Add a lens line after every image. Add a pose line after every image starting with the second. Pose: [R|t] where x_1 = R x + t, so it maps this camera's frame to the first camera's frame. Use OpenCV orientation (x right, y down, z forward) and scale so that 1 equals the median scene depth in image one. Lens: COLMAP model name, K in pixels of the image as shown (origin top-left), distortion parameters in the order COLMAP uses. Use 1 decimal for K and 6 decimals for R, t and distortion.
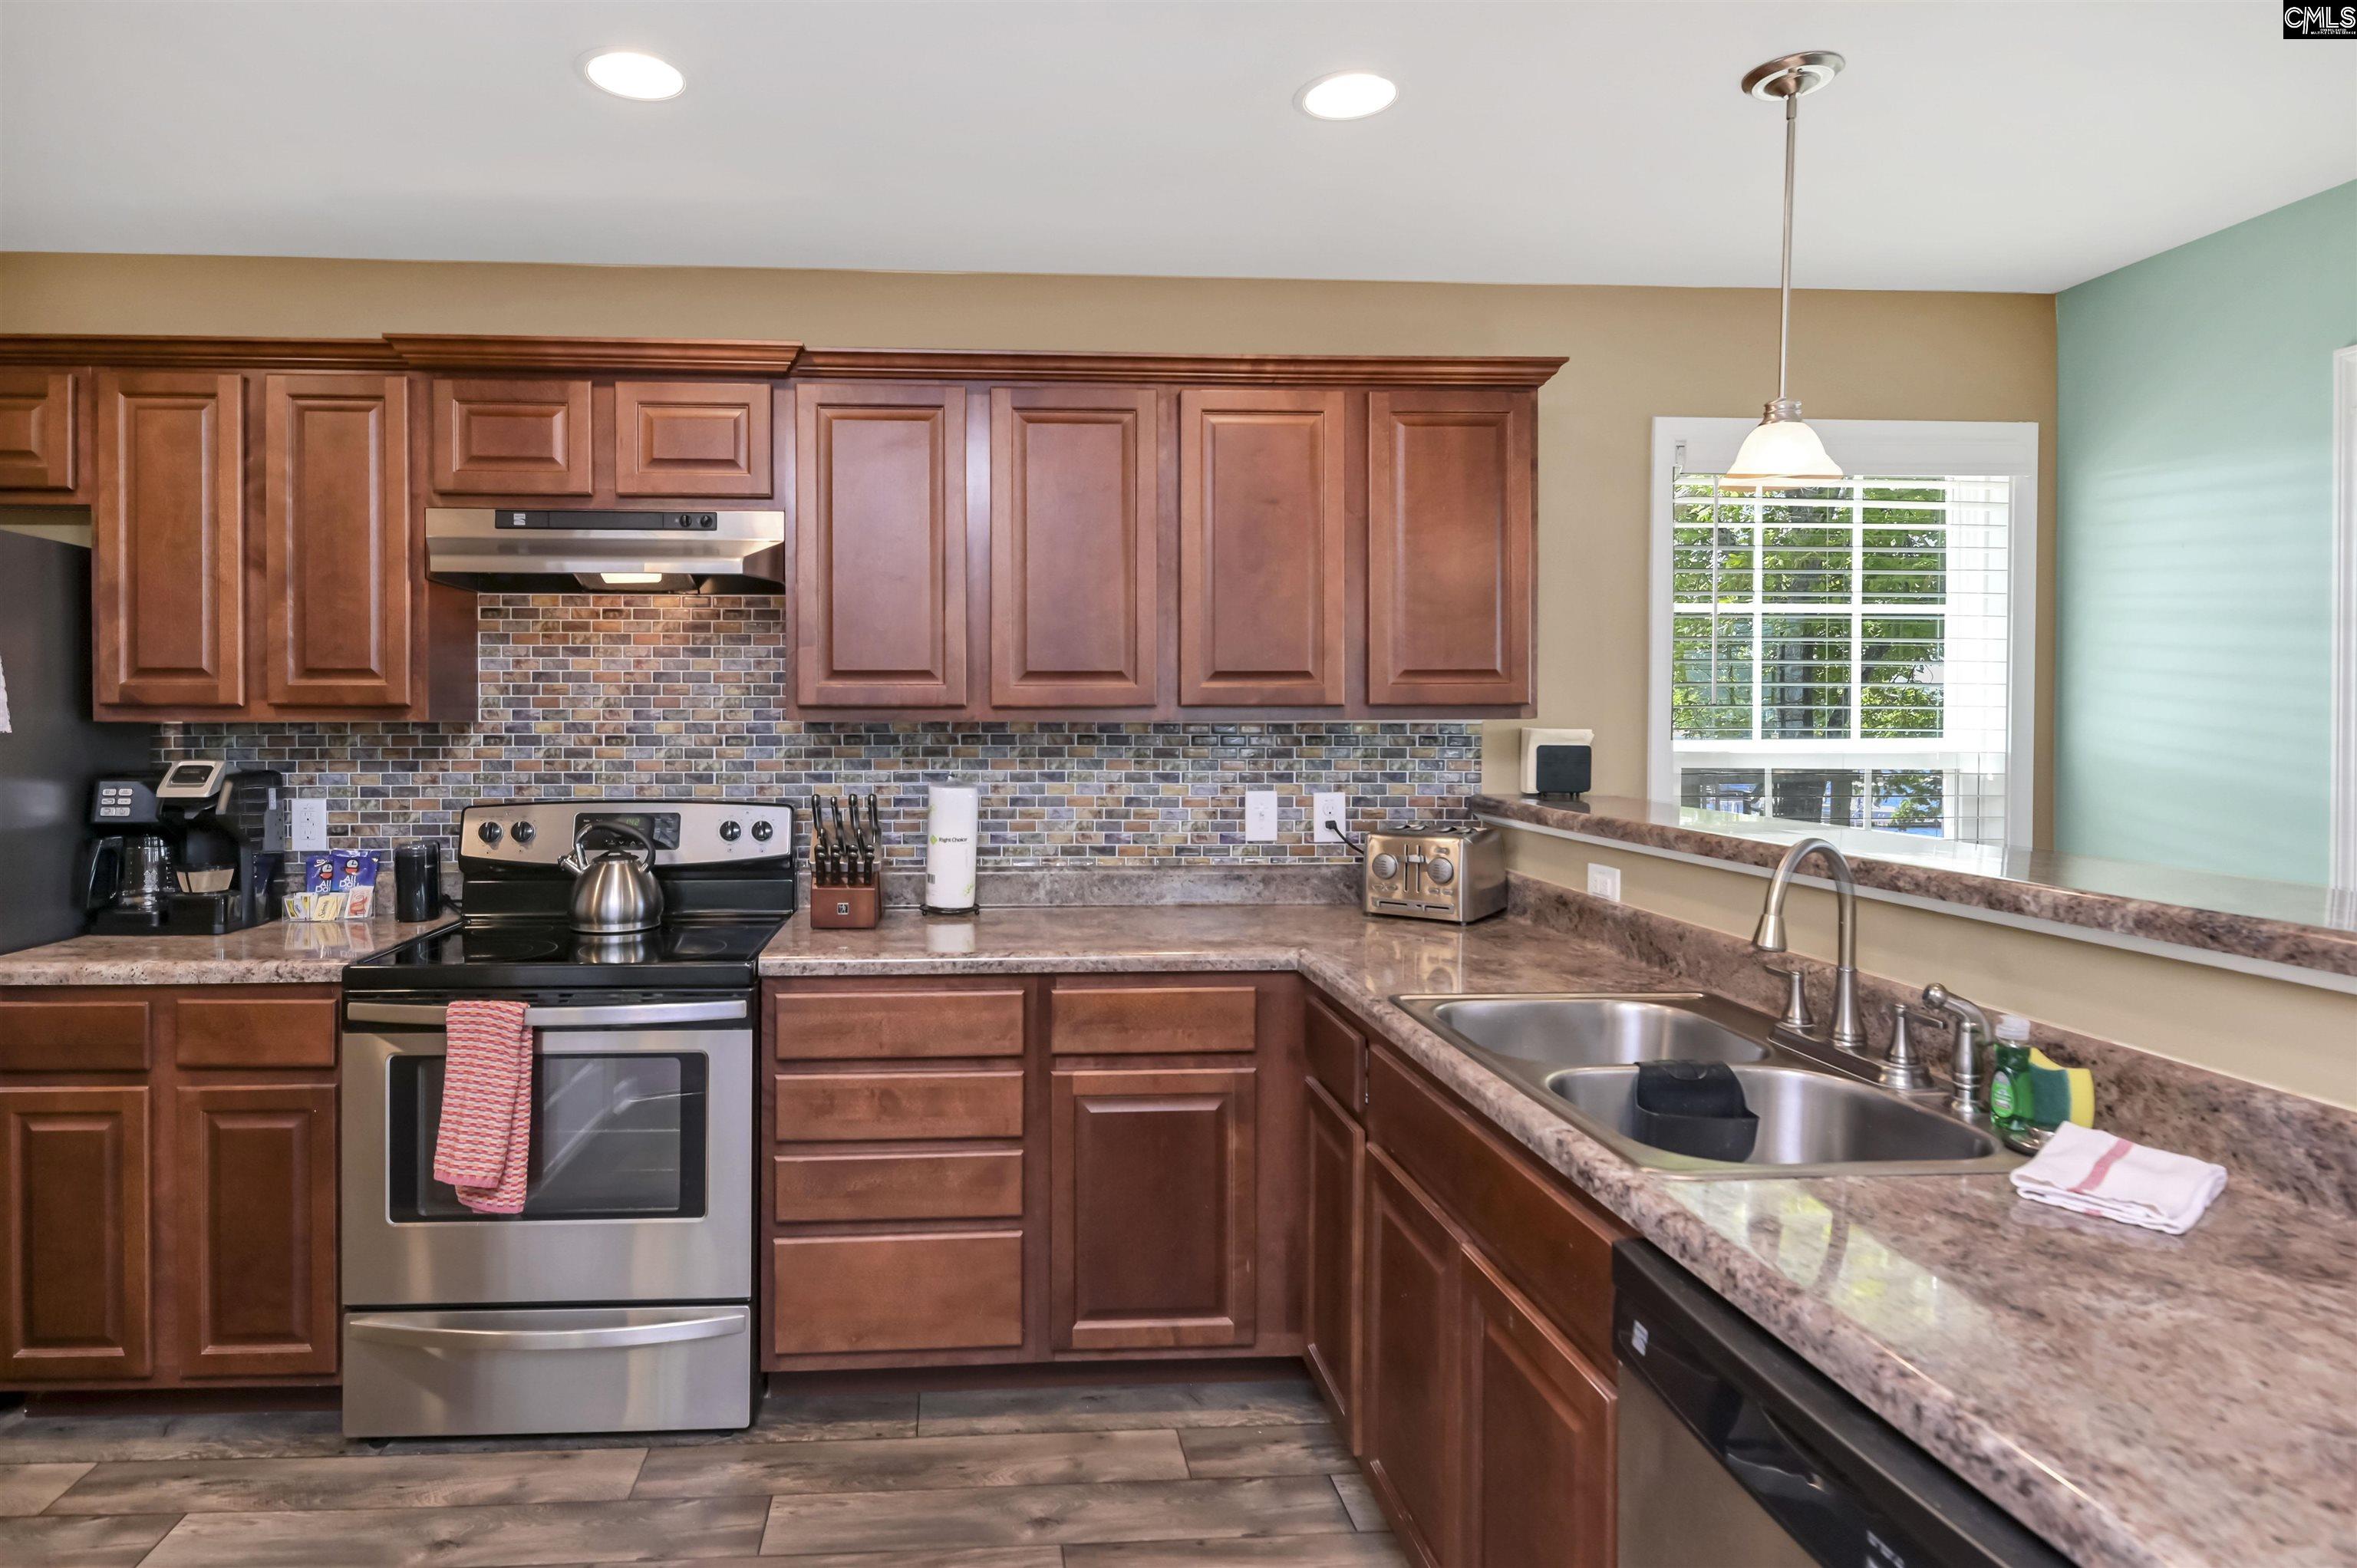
lens RADIAL K [[1284.5, 0, 1070.1], [0, 1284.5, 734.0], [0, 0, 1]] dist [0.003775, -0.005814]
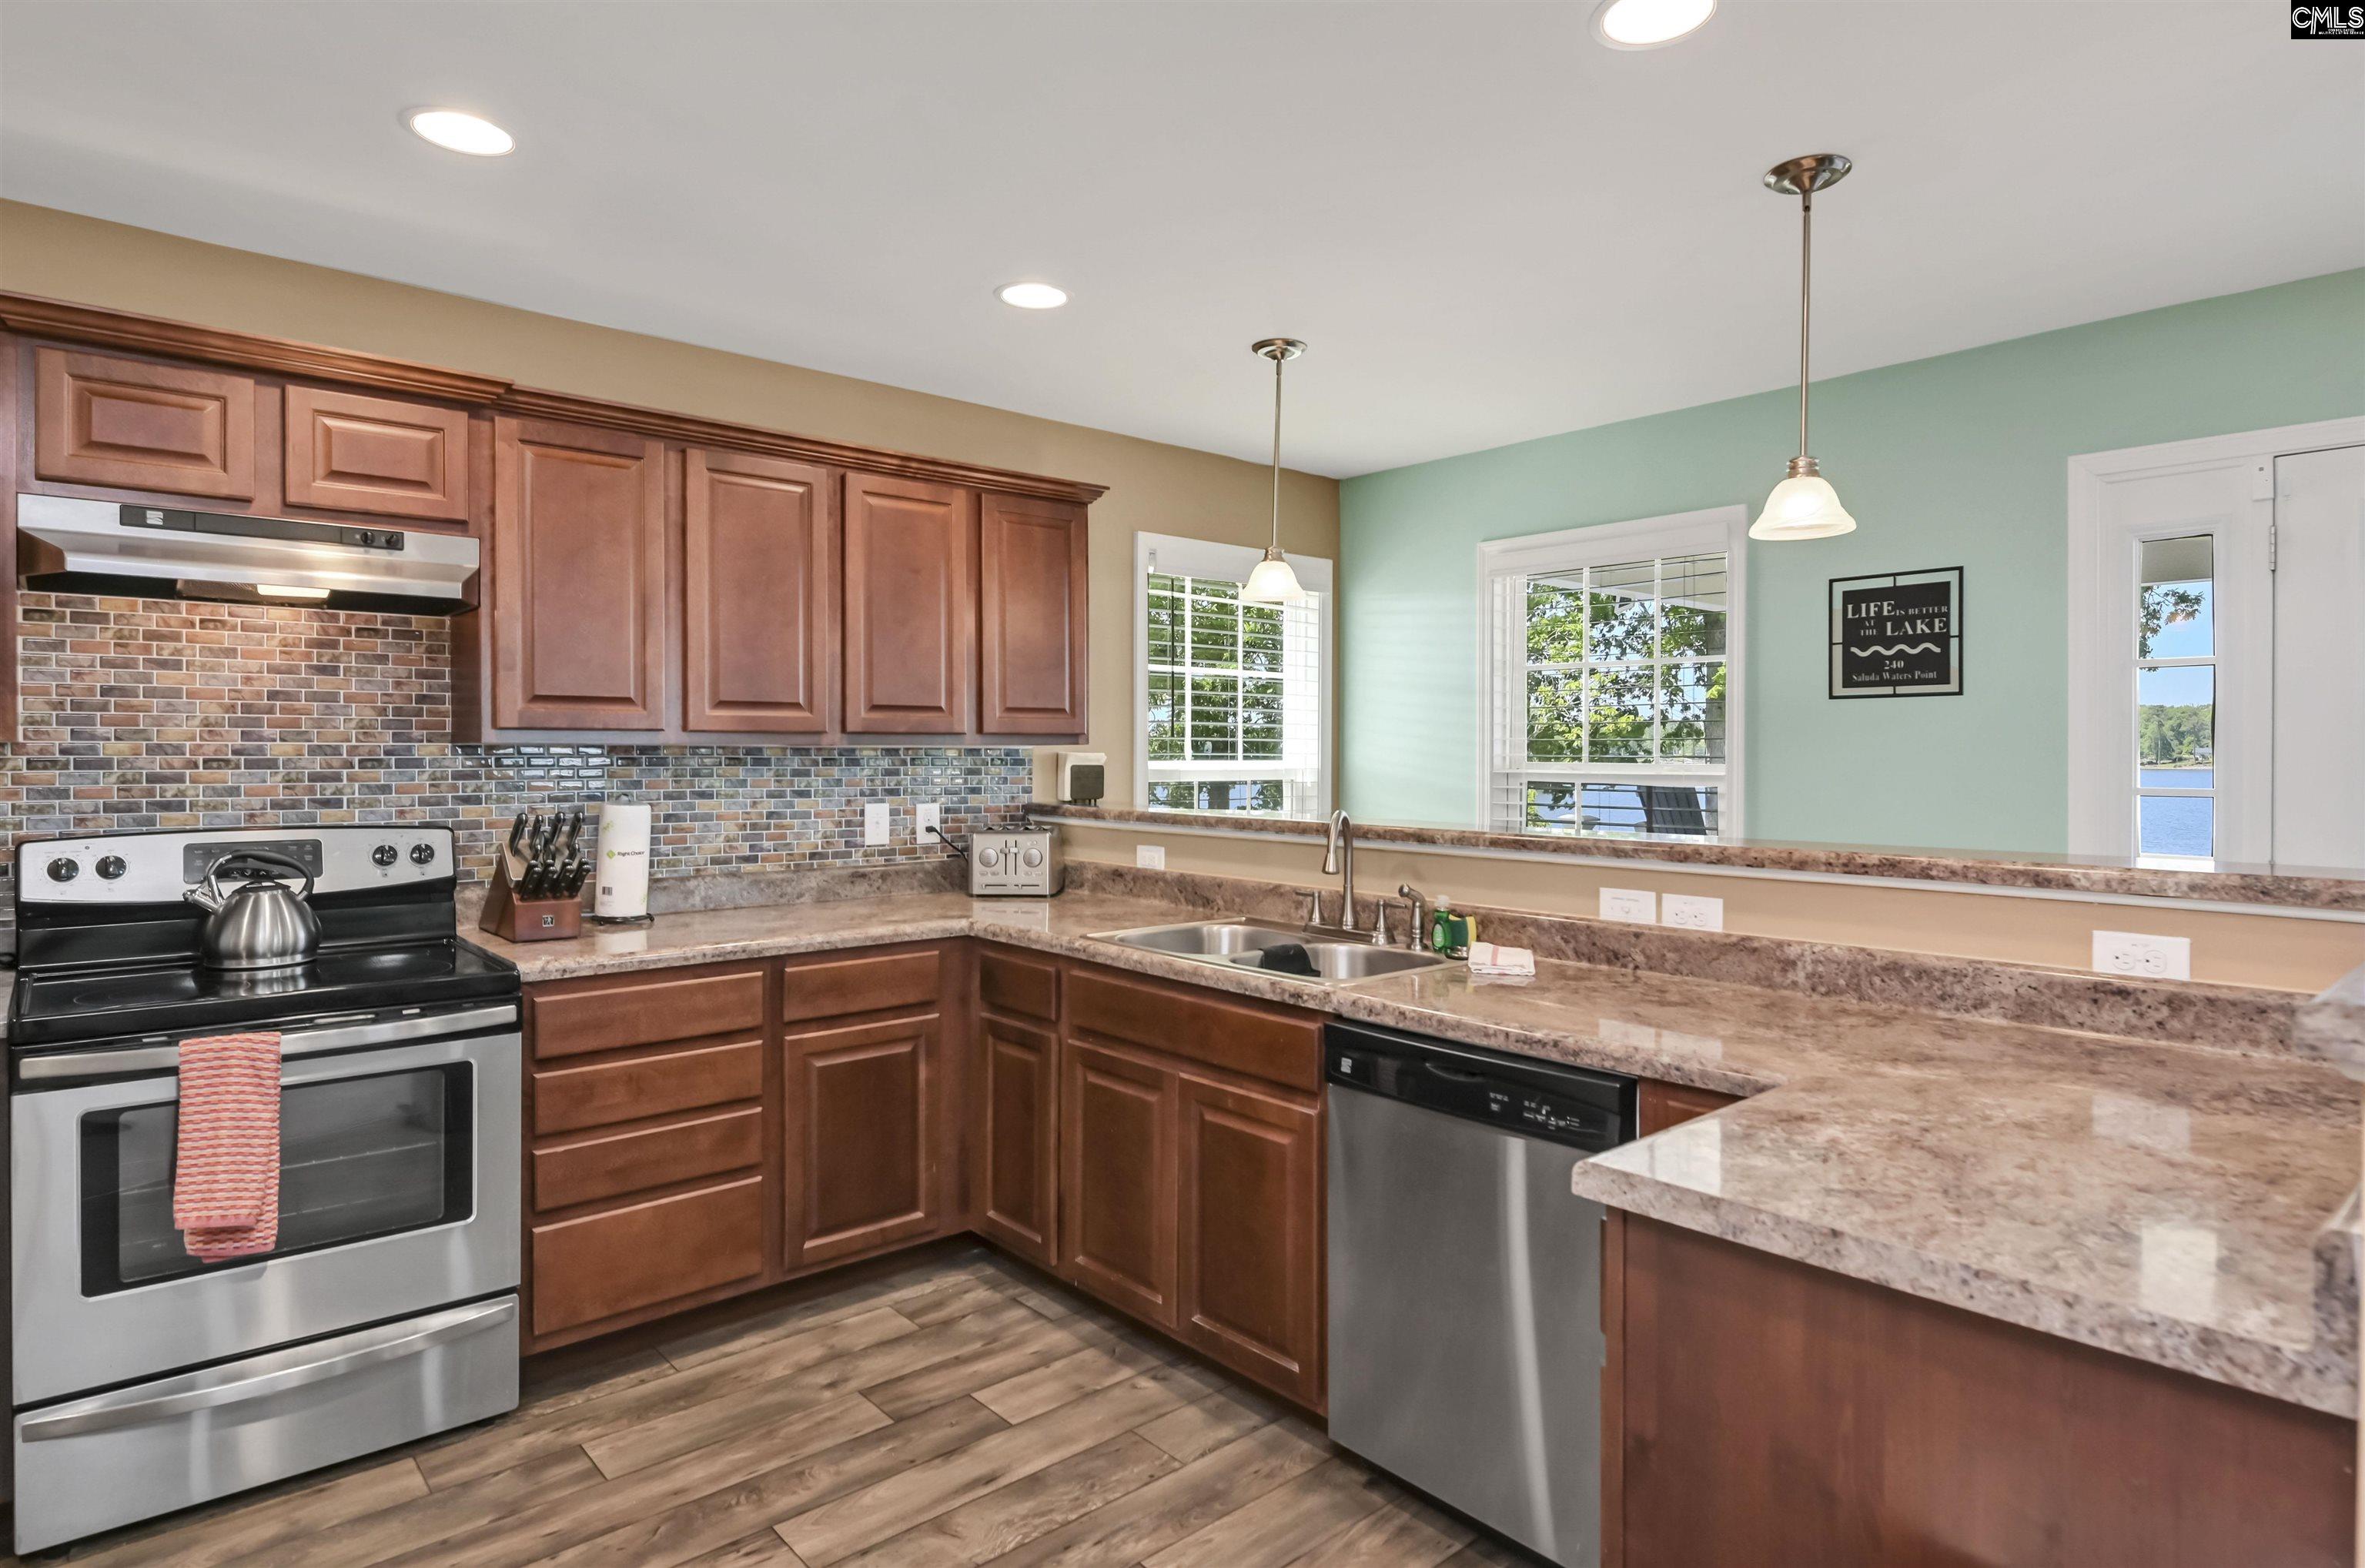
lens RADIAL K [[1288.9, 0, 1221.7], [0, 1288.9, 754.8], [0, 0, 1]] dist [0.003775, -0.005814]
pose [[0.777508, 0.000365, 0.628873, -0.419667], [0.003817, 0.999979, -0.005299, 0.007163], [-0.628861, 0.006520, 0.777490, -0.176625]]
